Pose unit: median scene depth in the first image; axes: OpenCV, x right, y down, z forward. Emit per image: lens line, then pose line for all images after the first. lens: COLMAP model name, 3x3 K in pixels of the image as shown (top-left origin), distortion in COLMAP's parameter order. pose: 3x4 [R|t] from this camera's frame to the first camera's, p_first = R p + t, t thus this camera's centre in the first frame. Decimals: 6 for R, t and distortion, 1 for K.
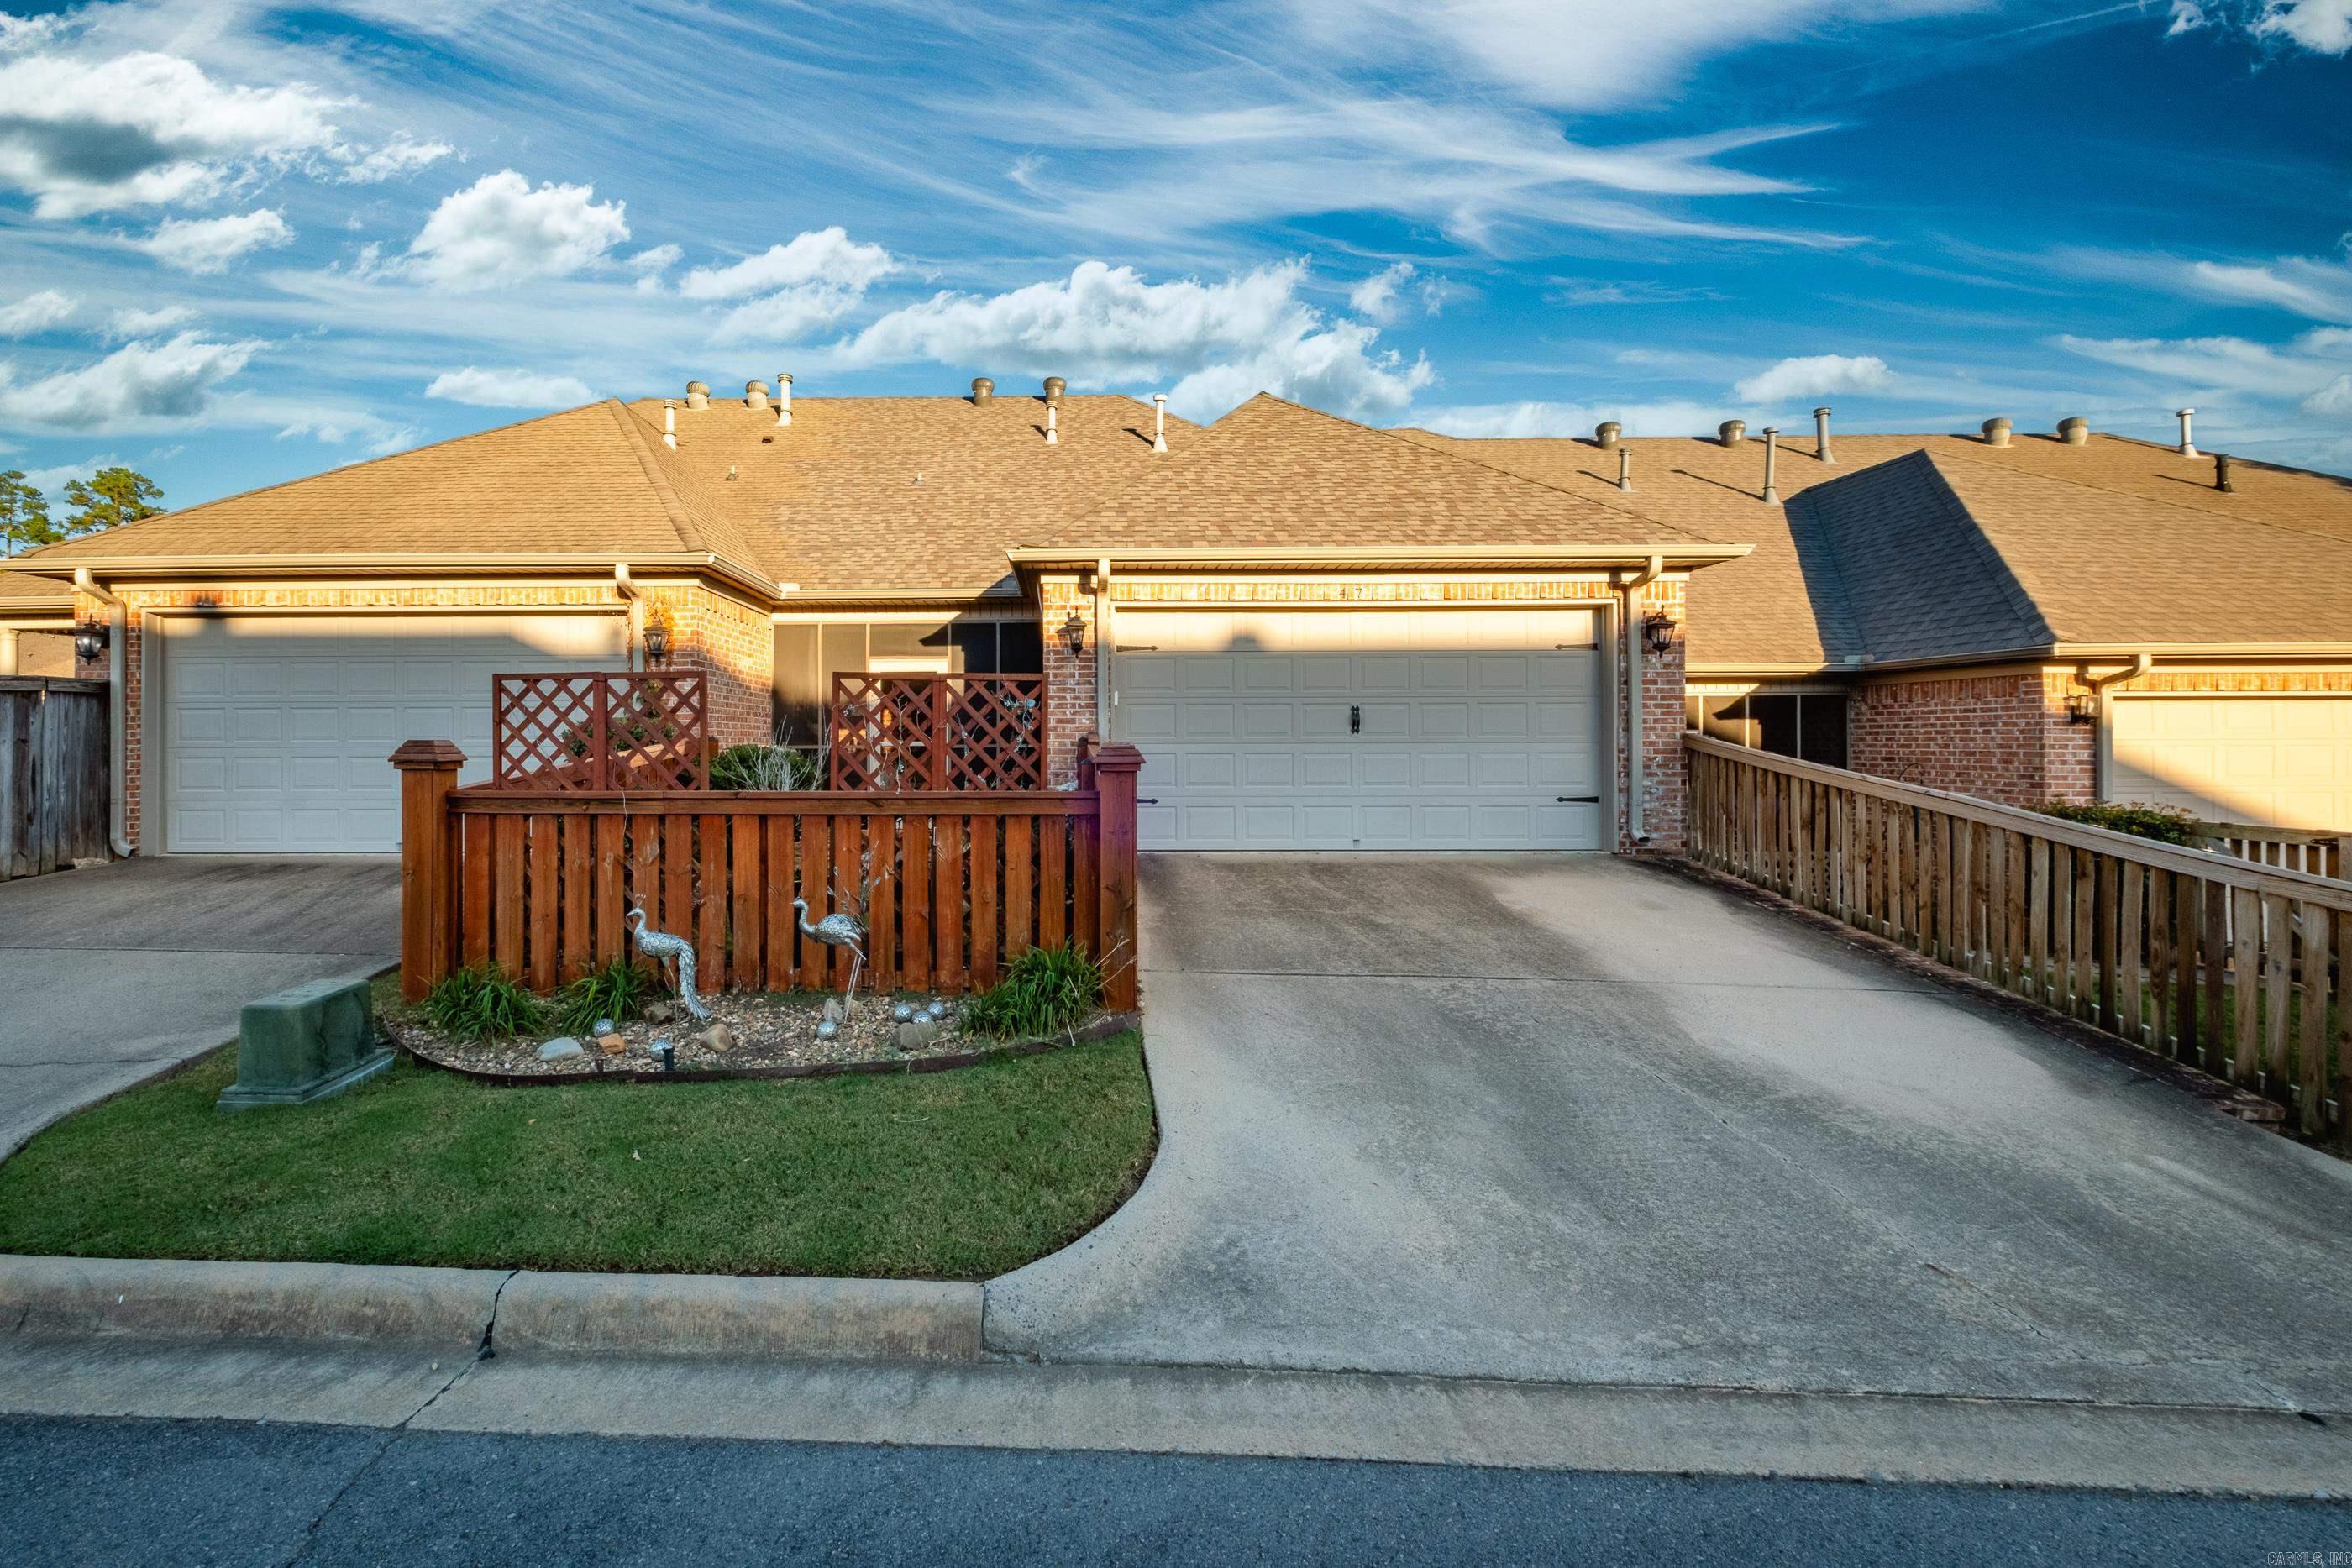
lens RADIAL K [[1019.7, 0, 1102.3], [0, 1019.7, 742.5], [0, 0, 1]] dist [0.008230, -0.005178]
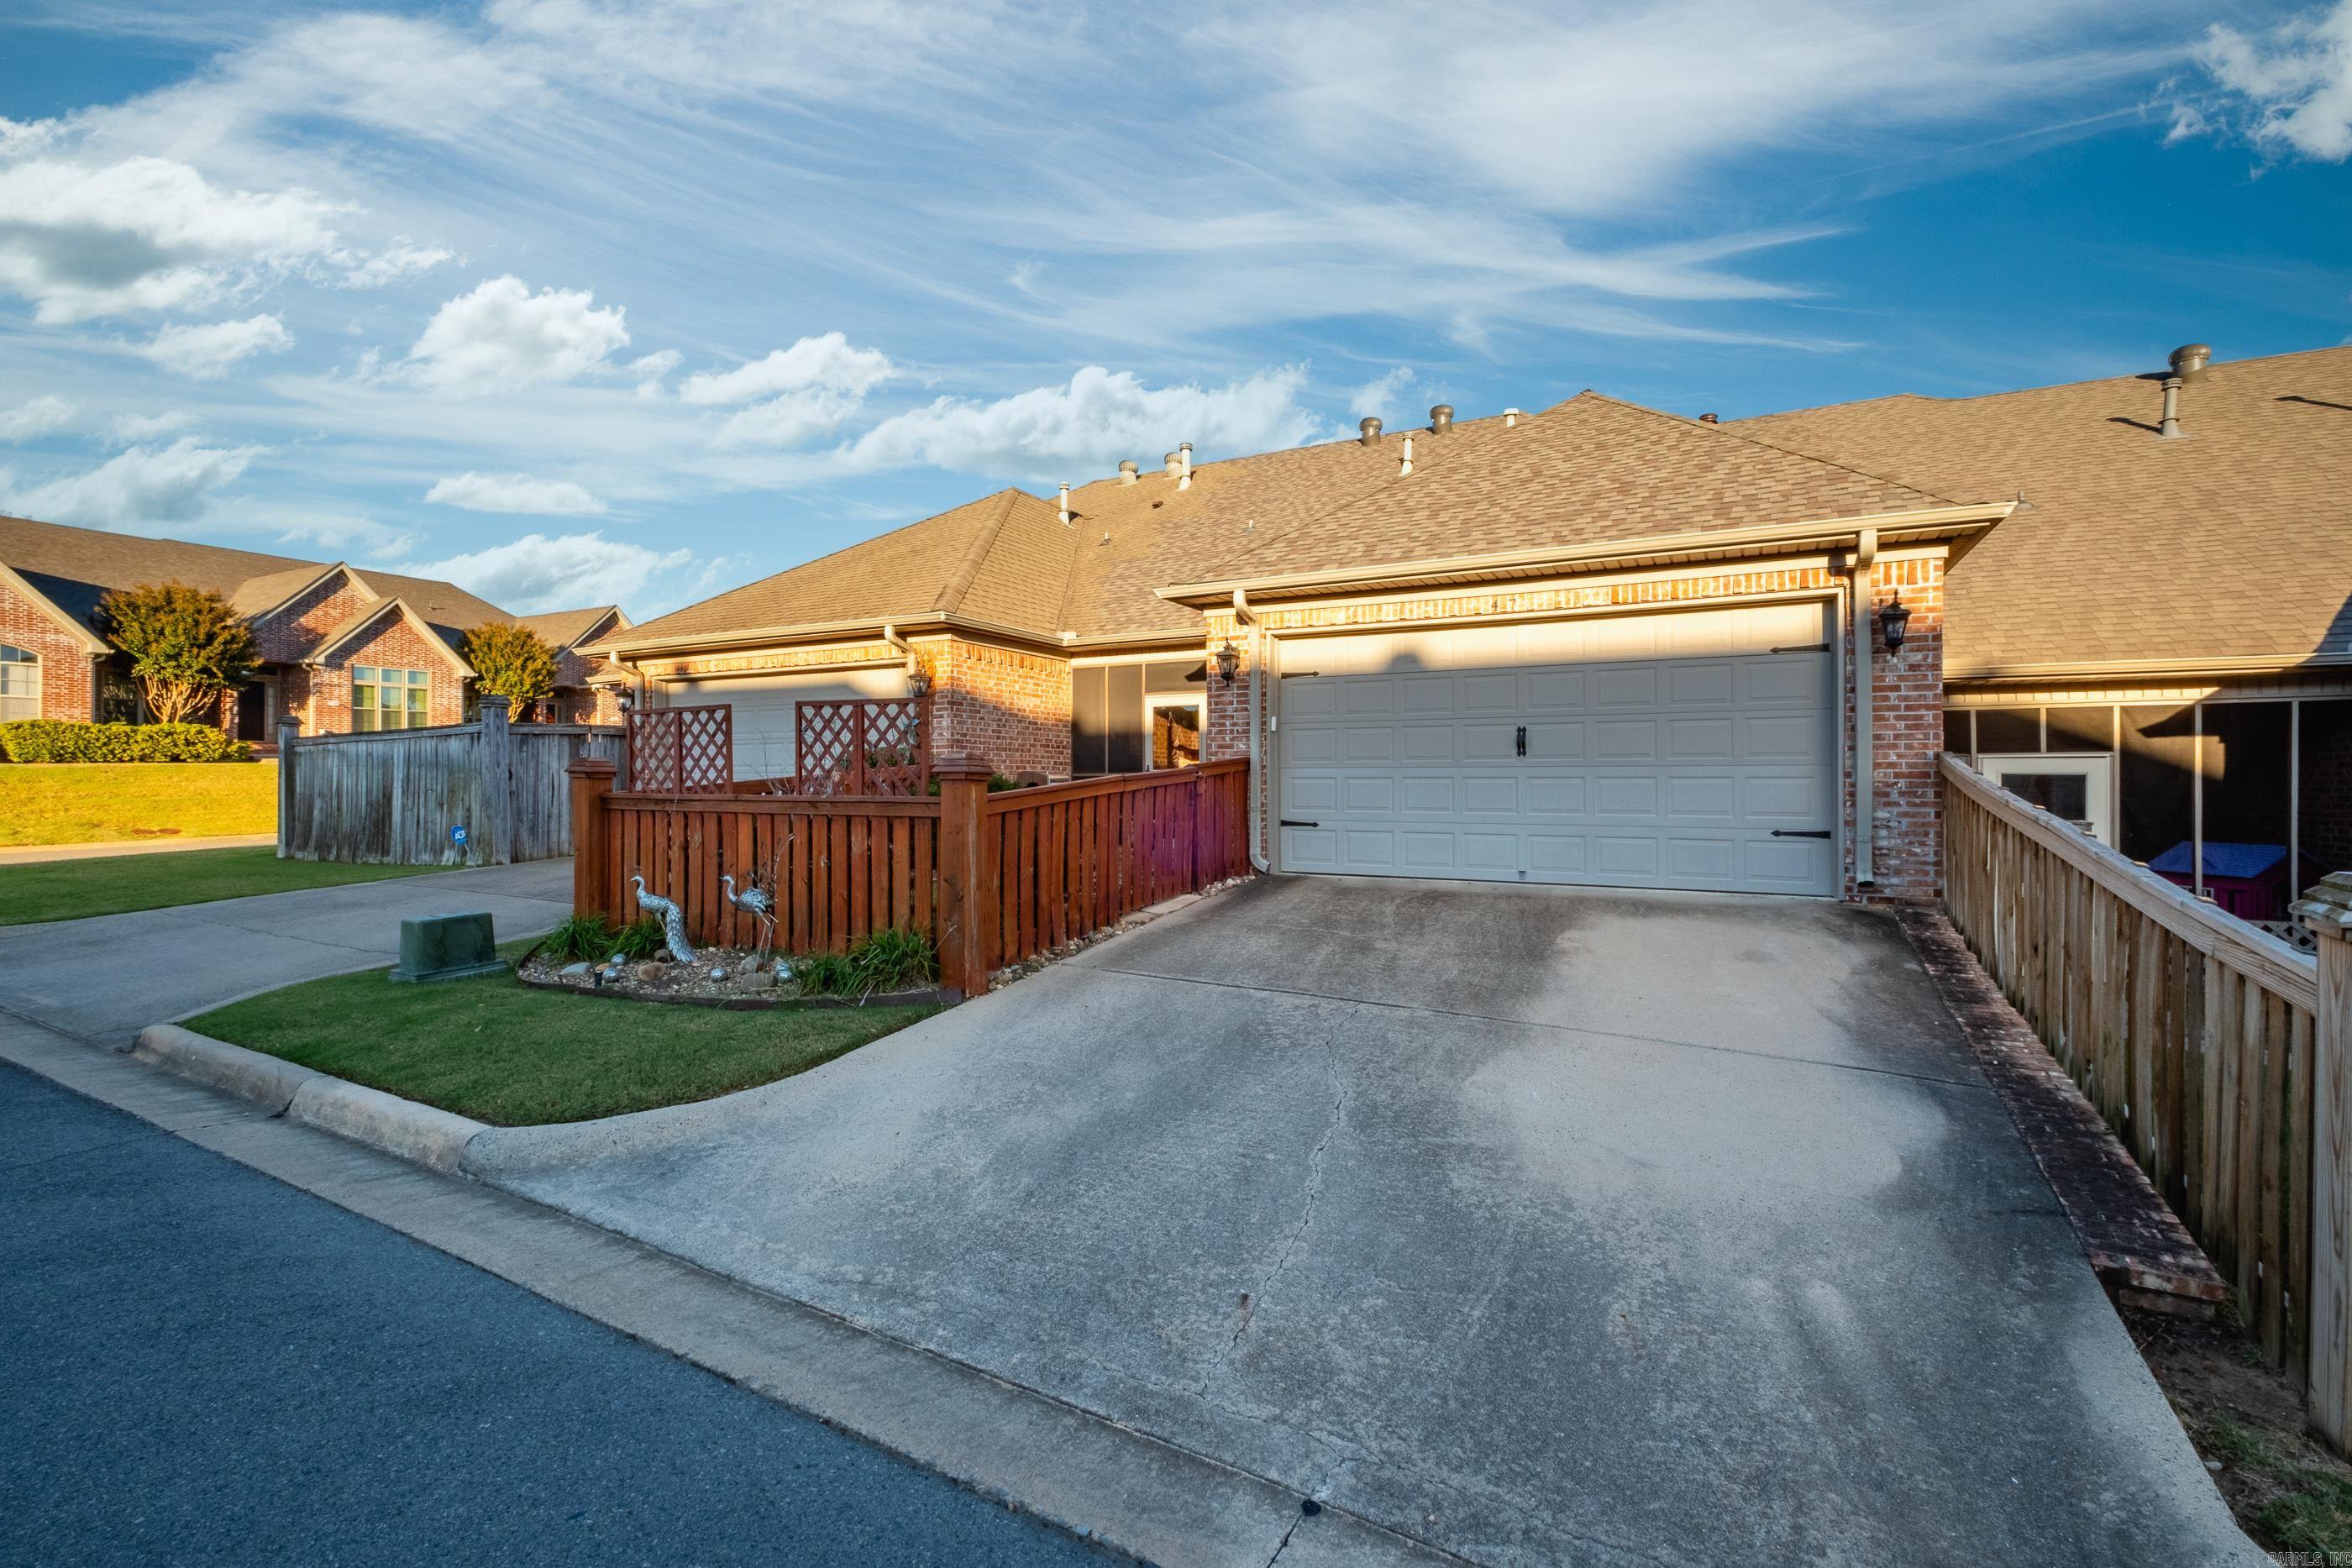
lens RADIAL K [[1019.7, 0, 1233.7], [0, 1019.7, 778.1], [0, 0, 1]] dist [0.008230, -0.005178]
pose [[0.897522, 0.000964, -0.440969, 0.895720], [-0.004044, 0.999974, -0.006045, 0.037654], [0.440951, 0.007209, 0.897502, 0.123554]]
